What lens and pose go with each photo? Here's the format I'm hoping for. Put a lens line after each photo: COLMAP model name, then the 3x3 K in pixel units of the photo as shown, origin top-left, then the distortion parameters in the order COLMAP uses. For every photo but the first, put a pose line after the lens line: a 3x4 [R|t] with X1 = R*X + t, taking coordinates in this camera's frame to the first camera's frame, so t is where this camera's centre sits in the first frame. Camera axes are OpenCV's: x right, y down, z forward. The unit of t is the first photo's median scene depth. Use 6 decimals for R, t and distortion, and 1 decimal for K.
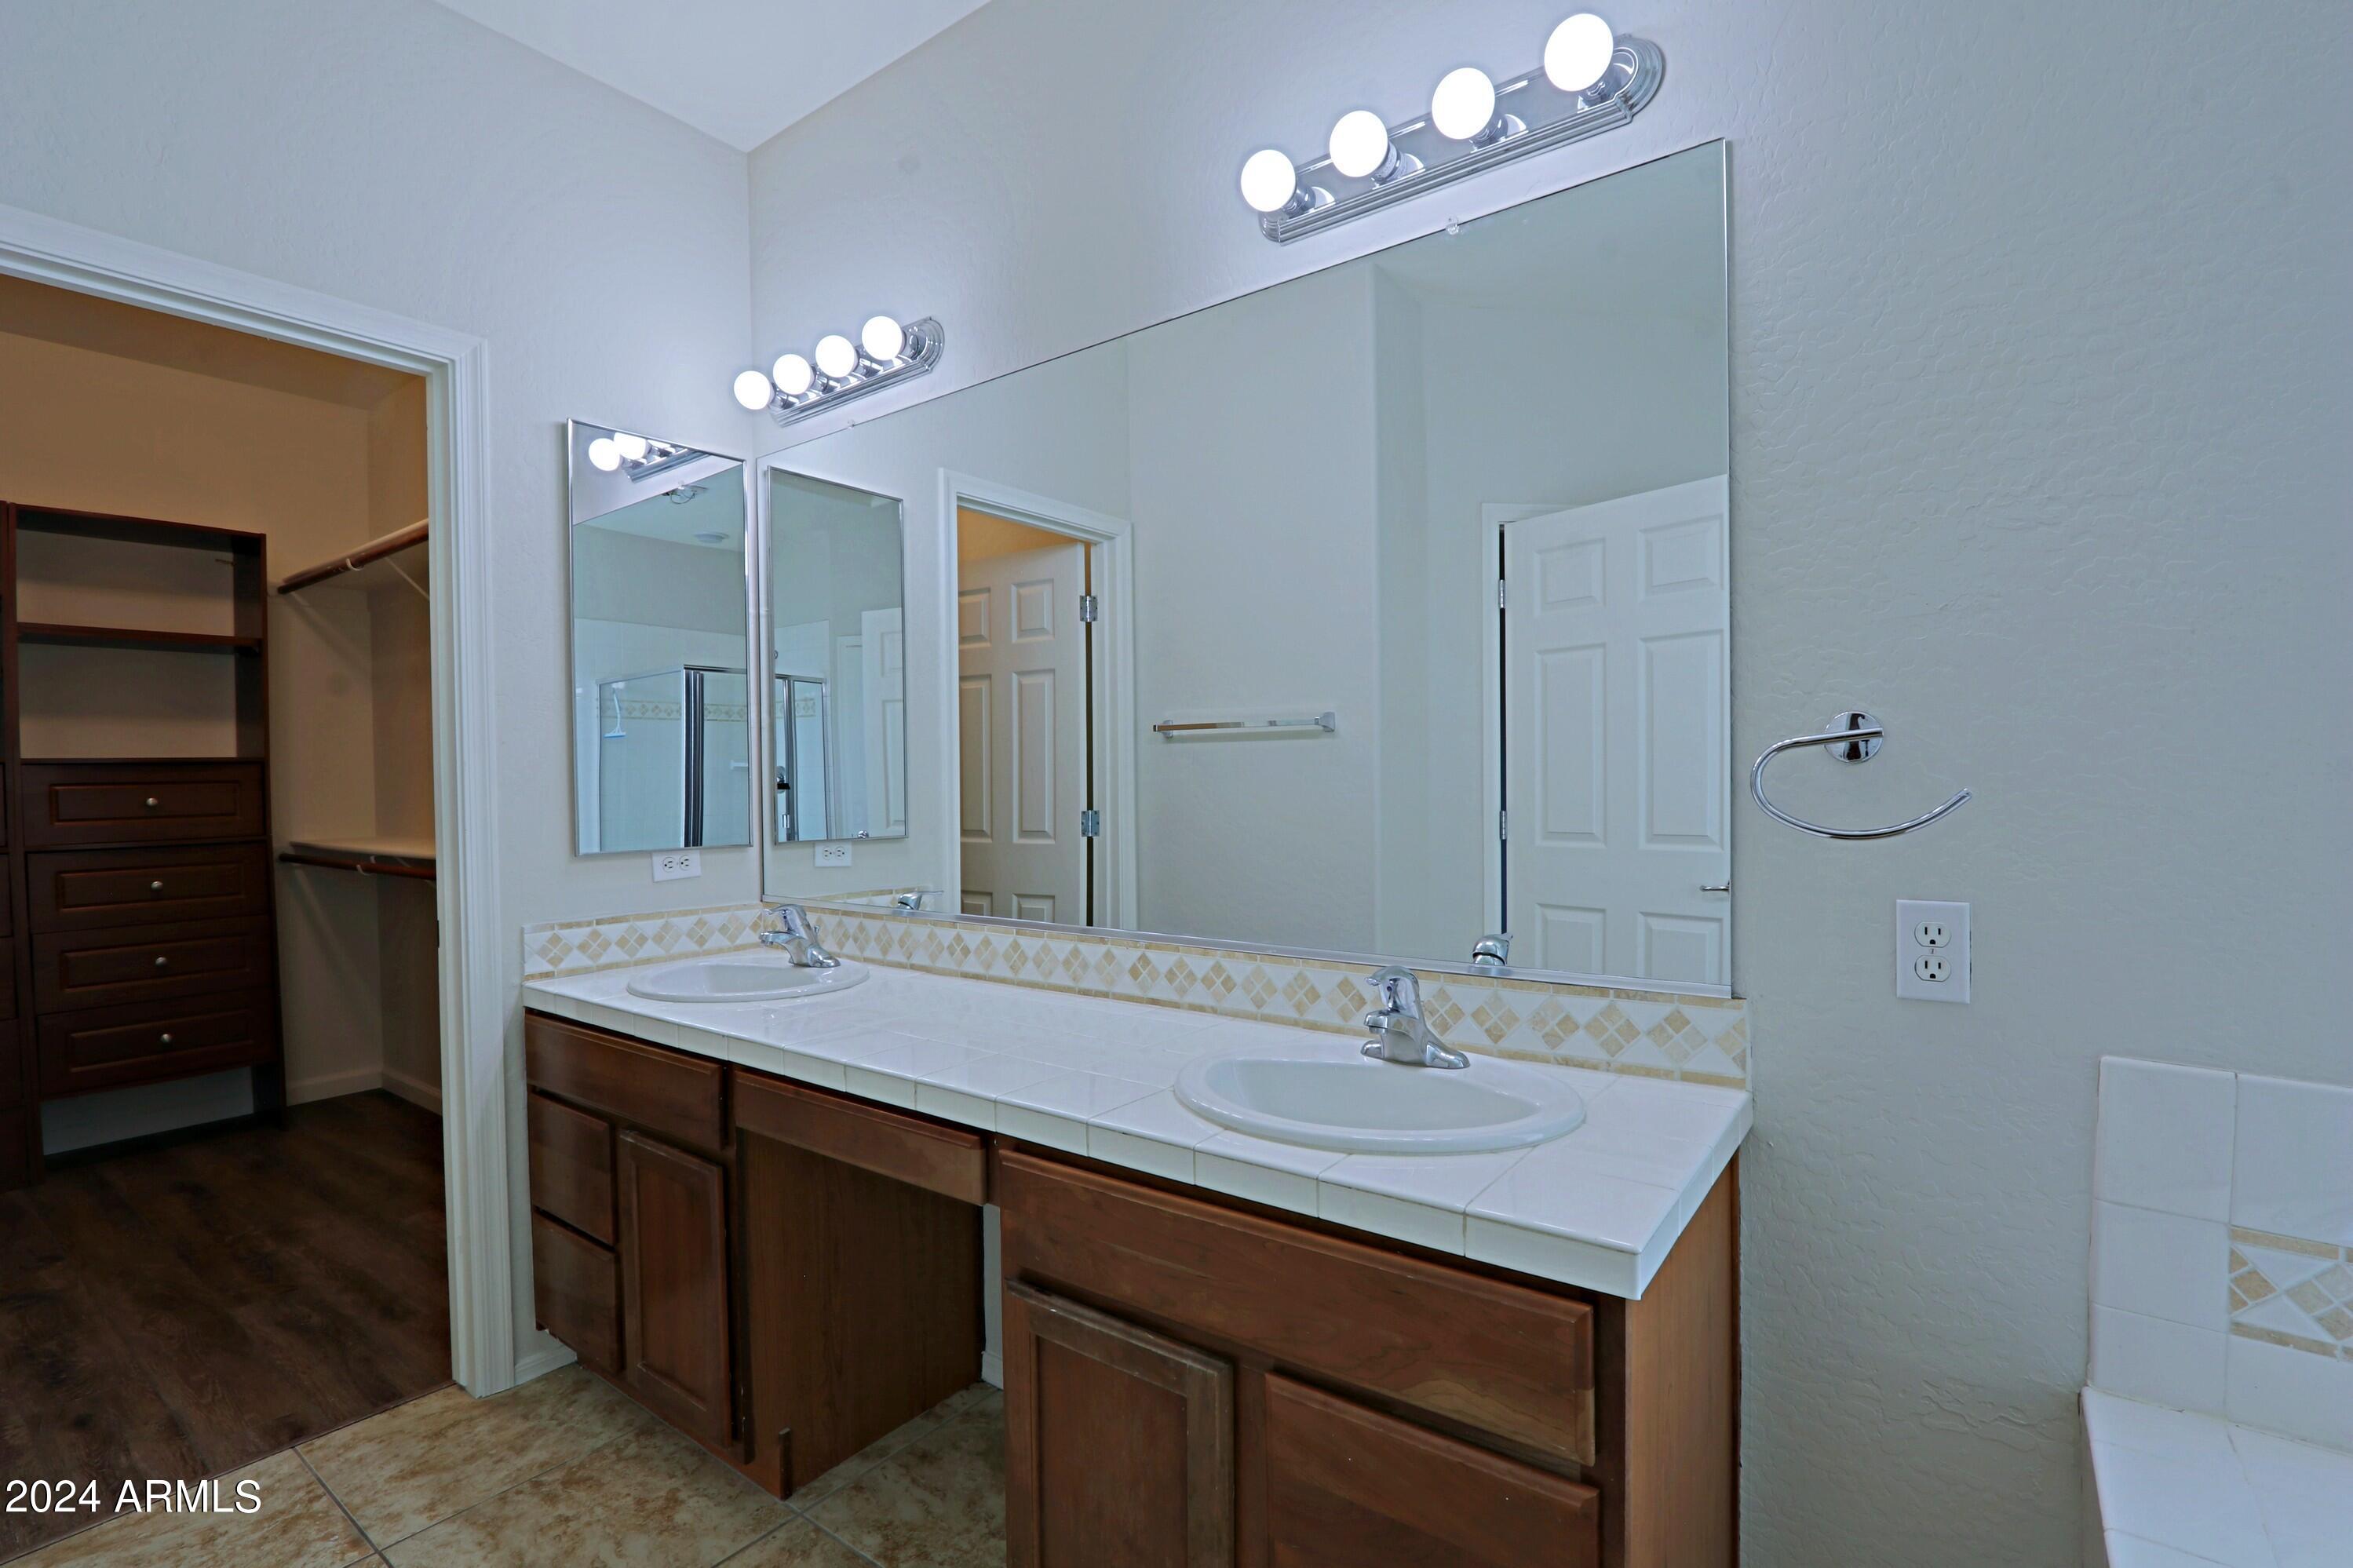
lens RADIAL K [[1092.0, 0, 1172.9], [0, 1092.0, 790.9], [0, 0, 1]] dist [-0.019706, 0.002894]
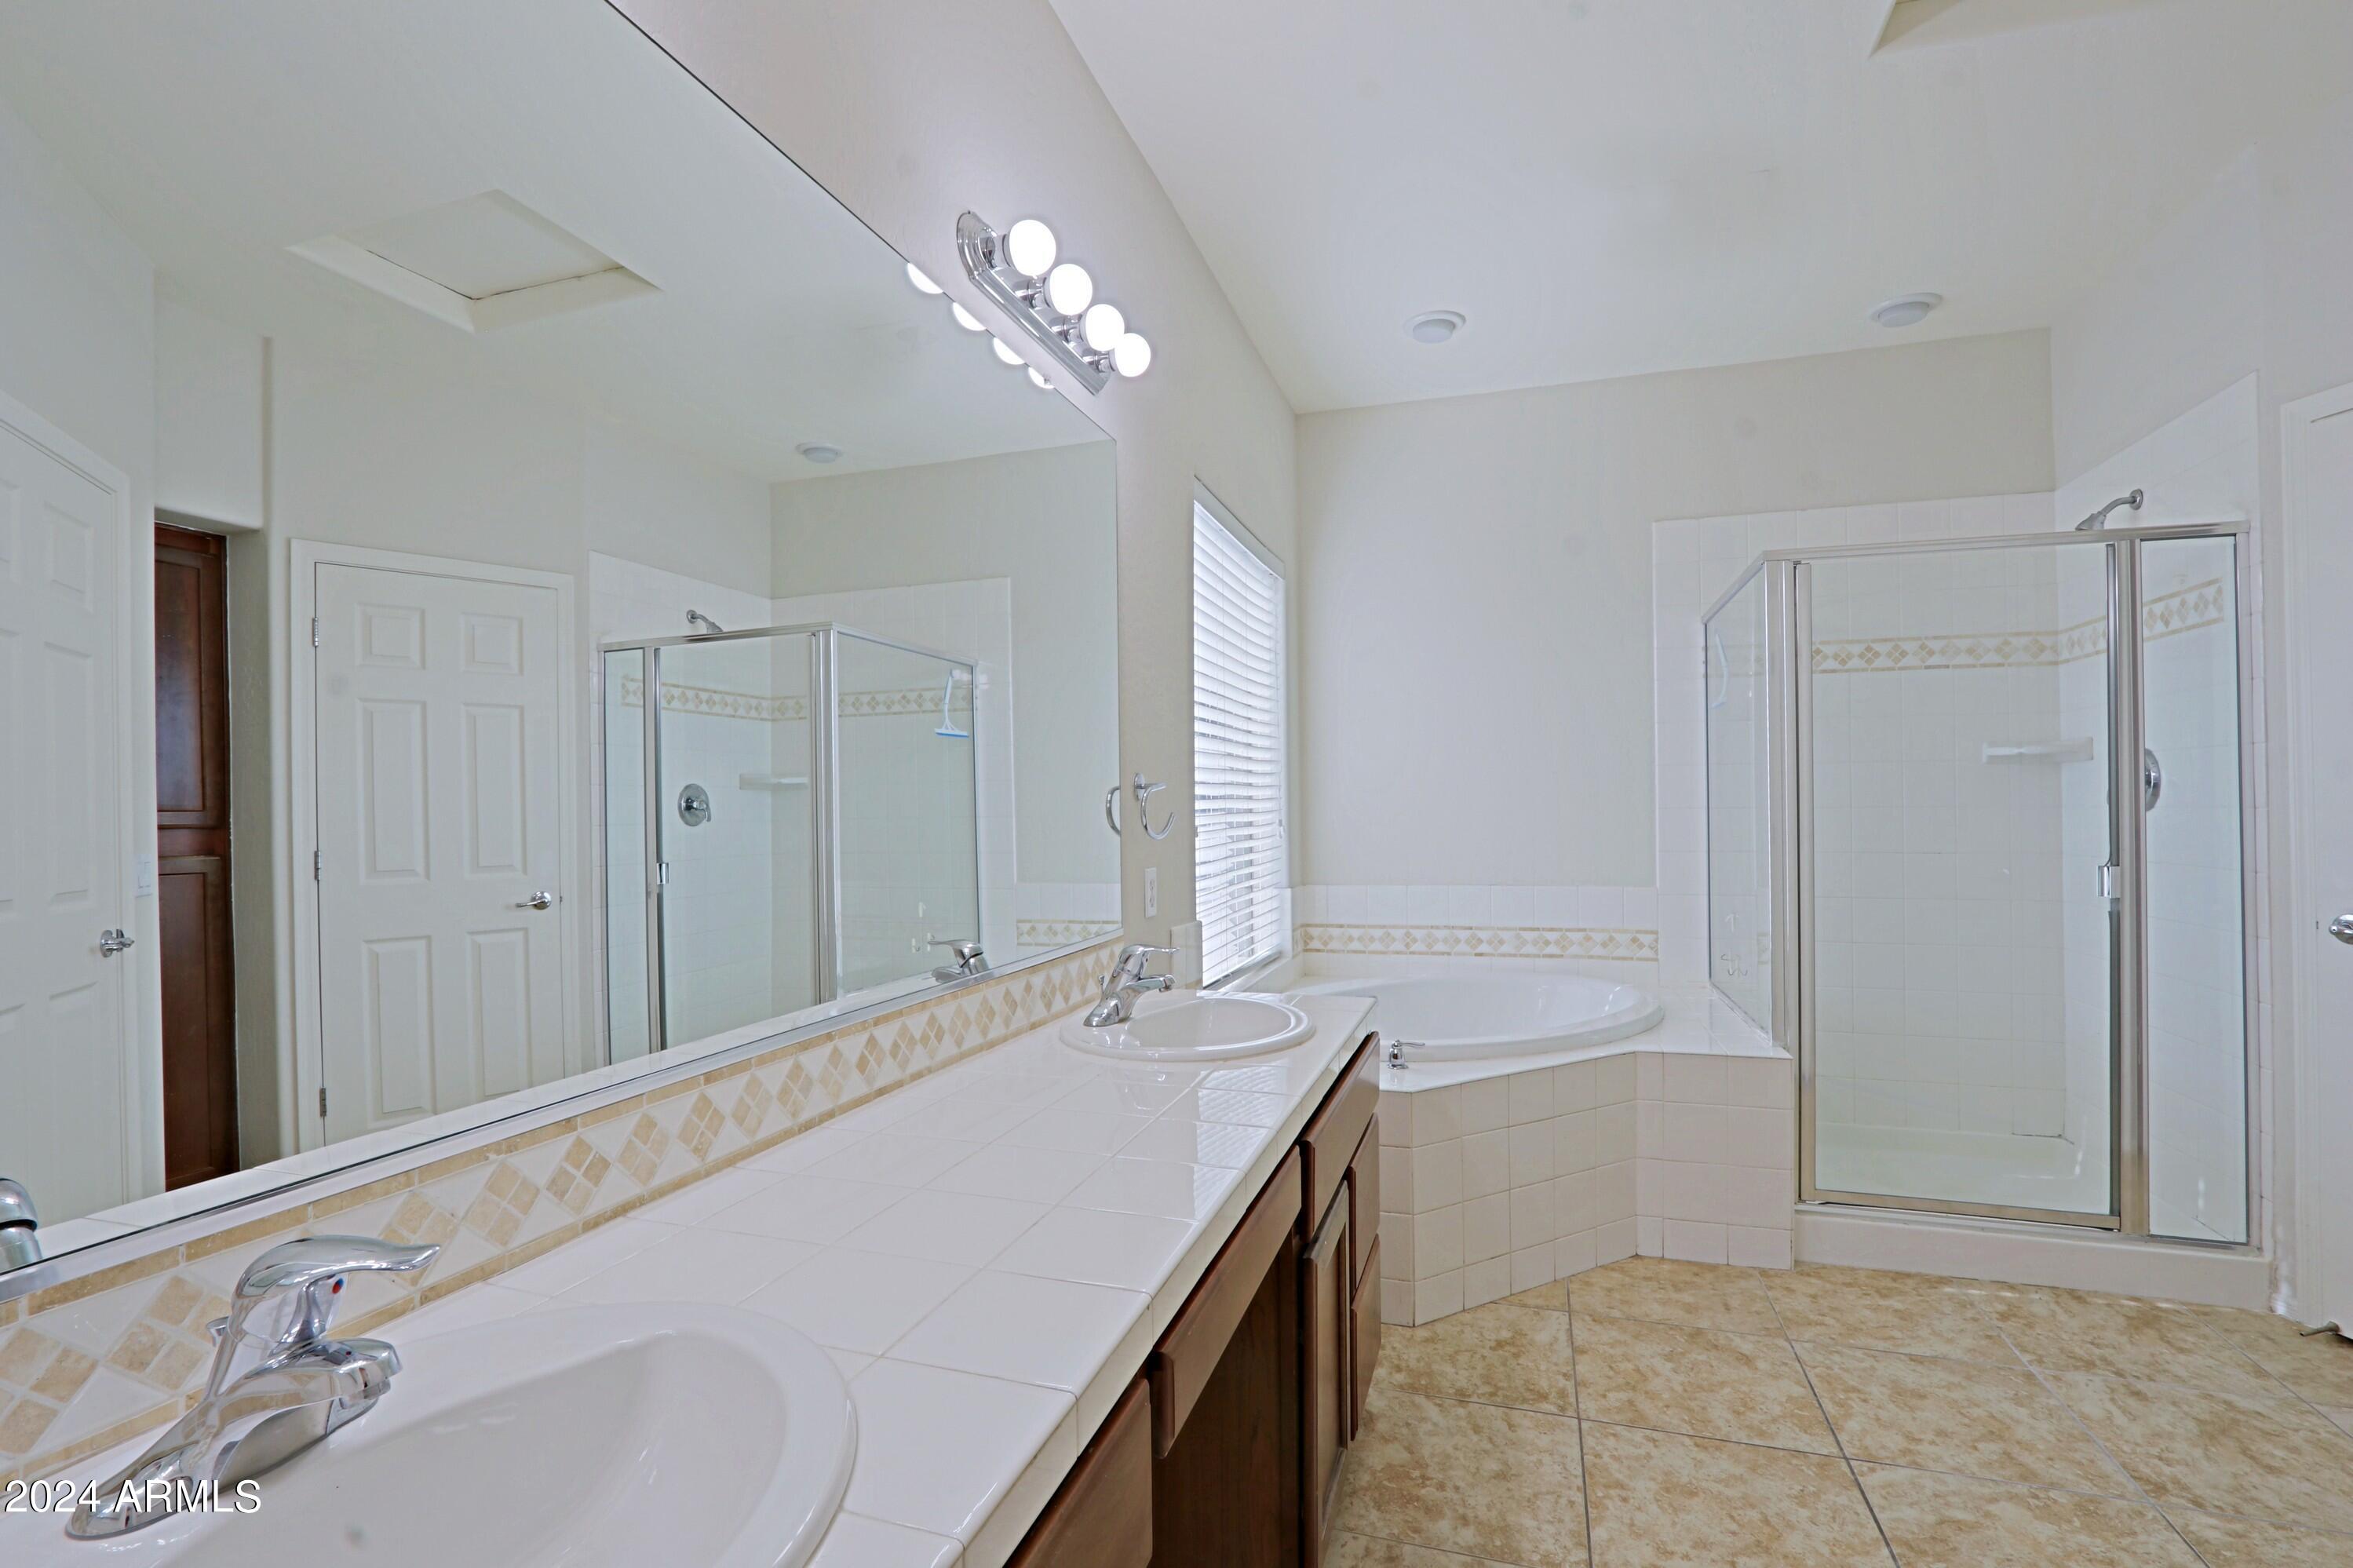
lens RADIAL K [[1092.0, 0, 1164.3], [0, 1092.0, 795.5], [0, 0, 1]] dist [-0.019706, 0.002894]
pose [[-0.323078, 0.027083, 0.945985, -1.244943], [0.026955, 0.999448, -0.019408, 0.004460], [-0.945989, 0.019228, -0.323629, 1.602253]]
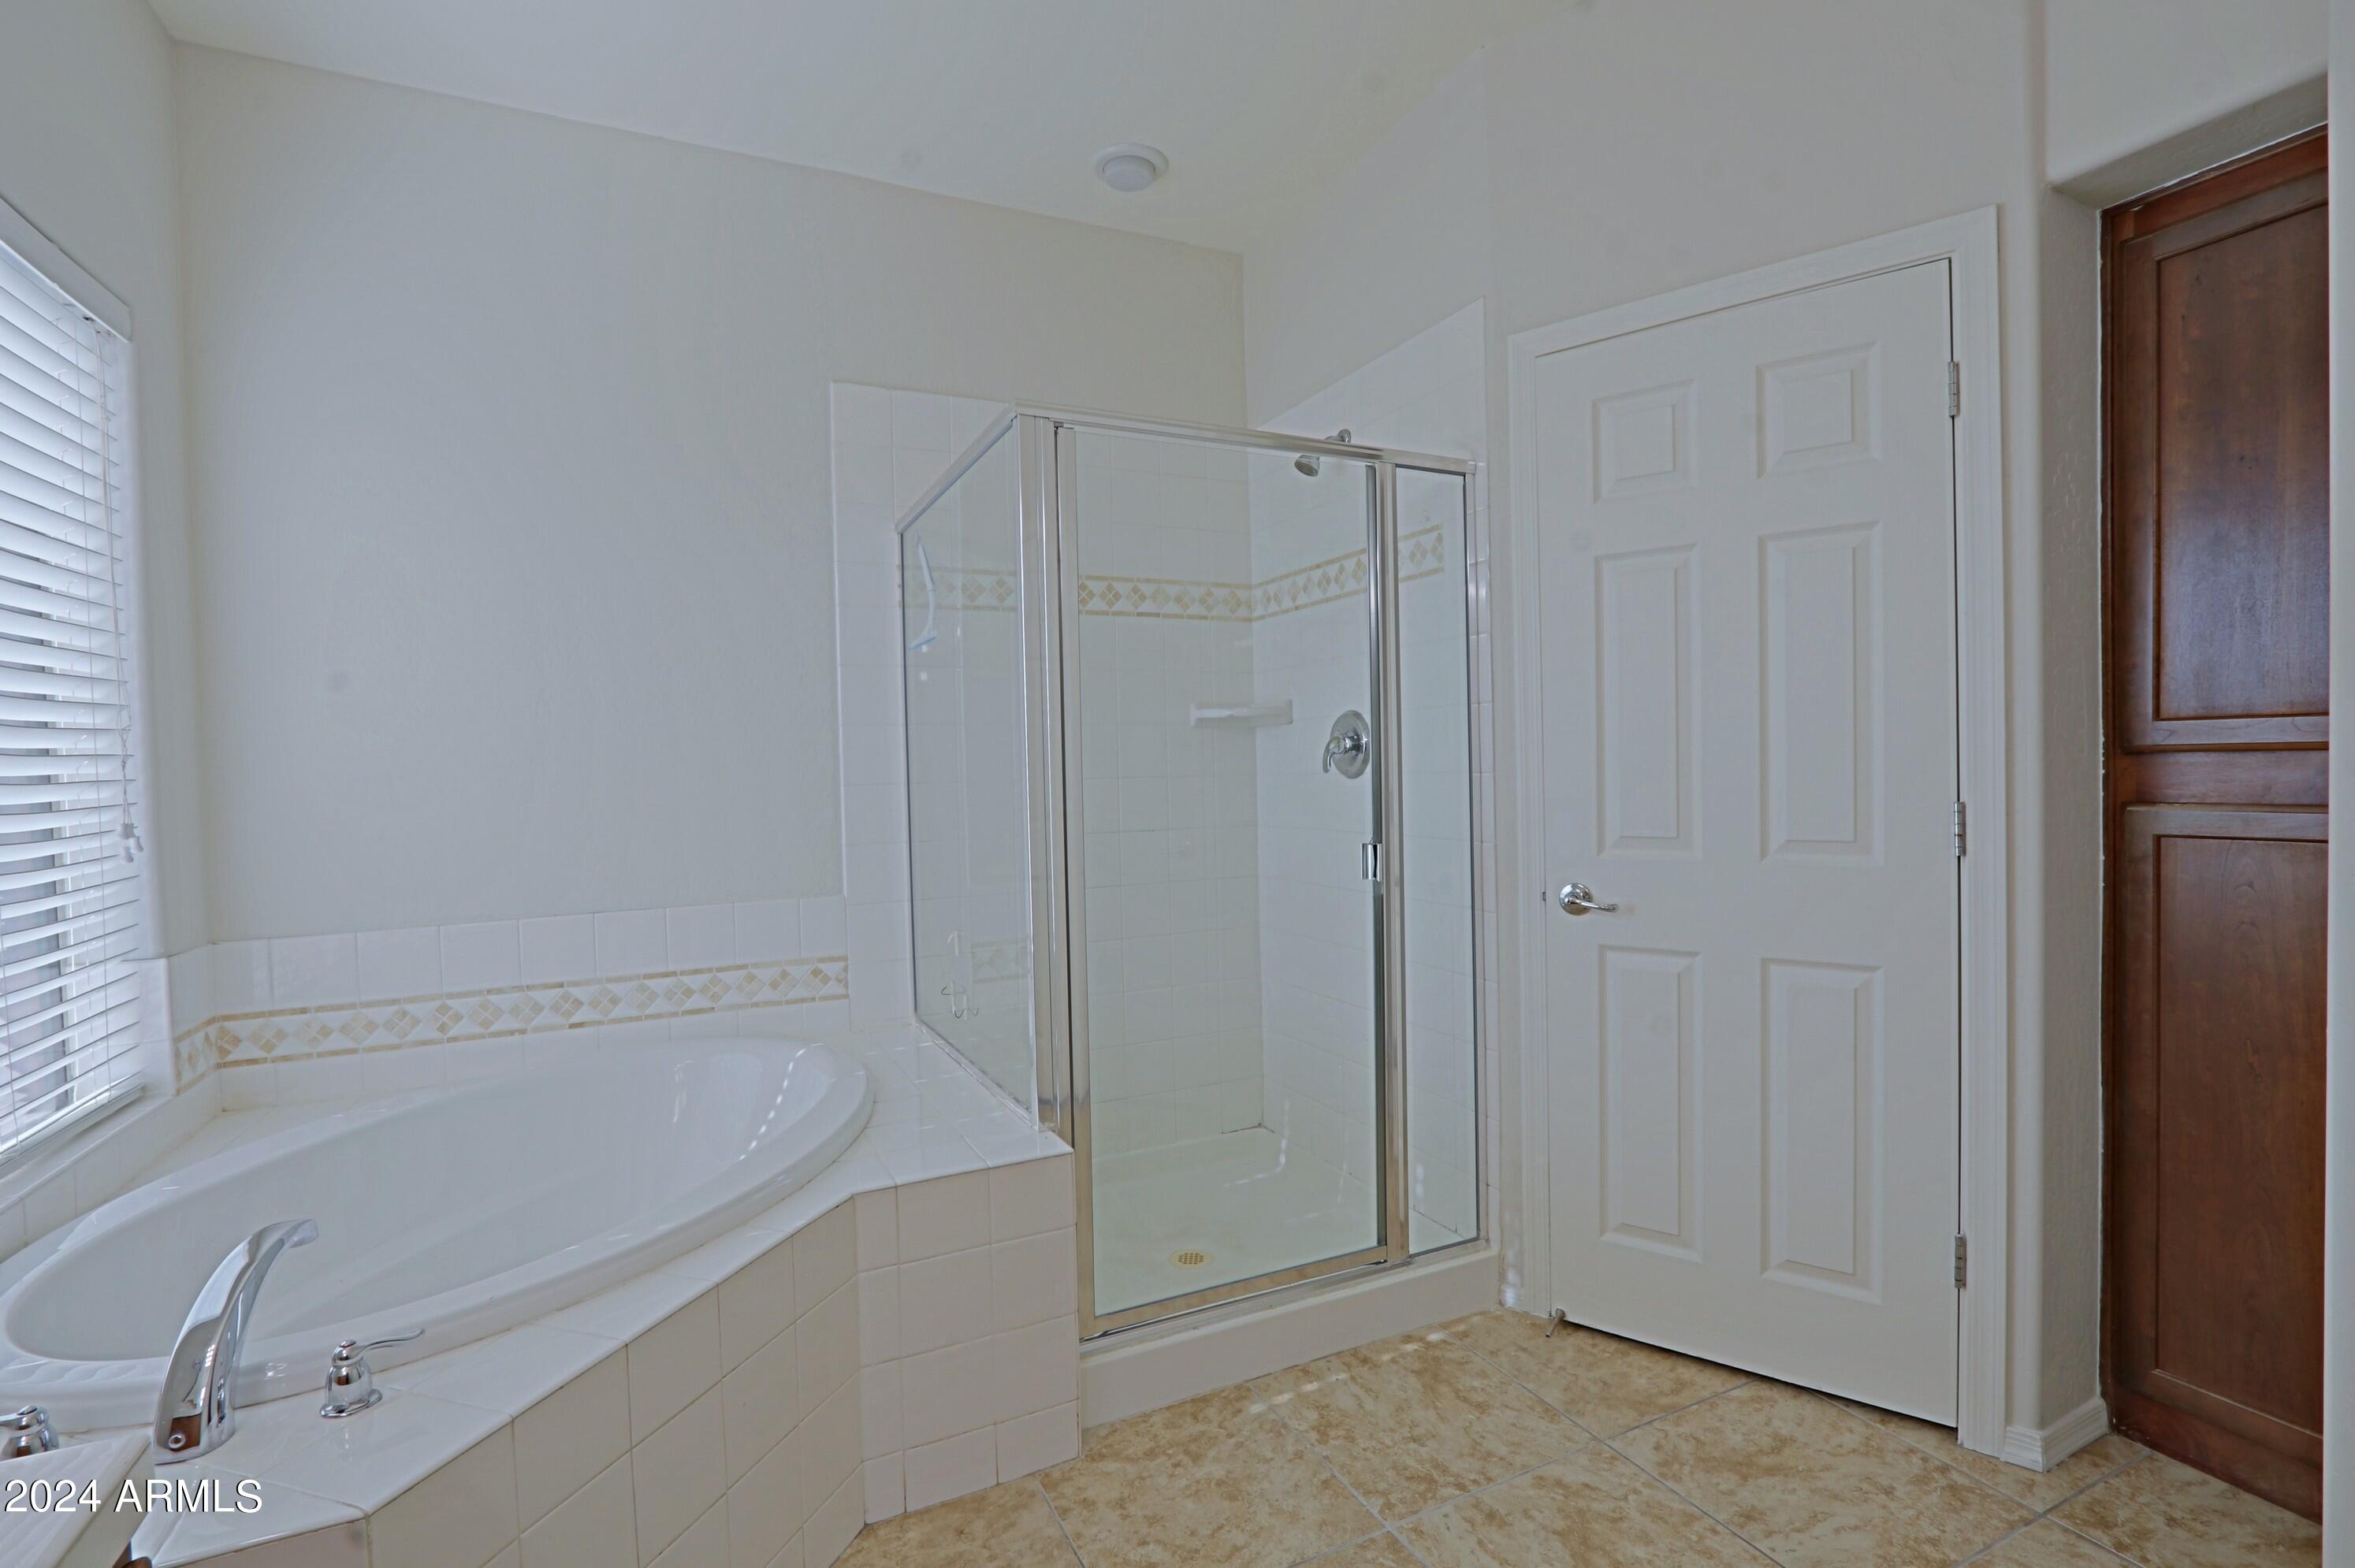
lens RADIAL K [[1092.8, 0, 1180.4], [0, 1092.8, 795.7], [0, 0, 1]] dist [-0.019706, 0.002894]
pose [[-0.891345, 0.024309, 0.452673, -0.390186], [0.044067, 0.998478, 0.033150, -0.002699], [-0.451179, 0.049496, -0.891060, 0.946571]]
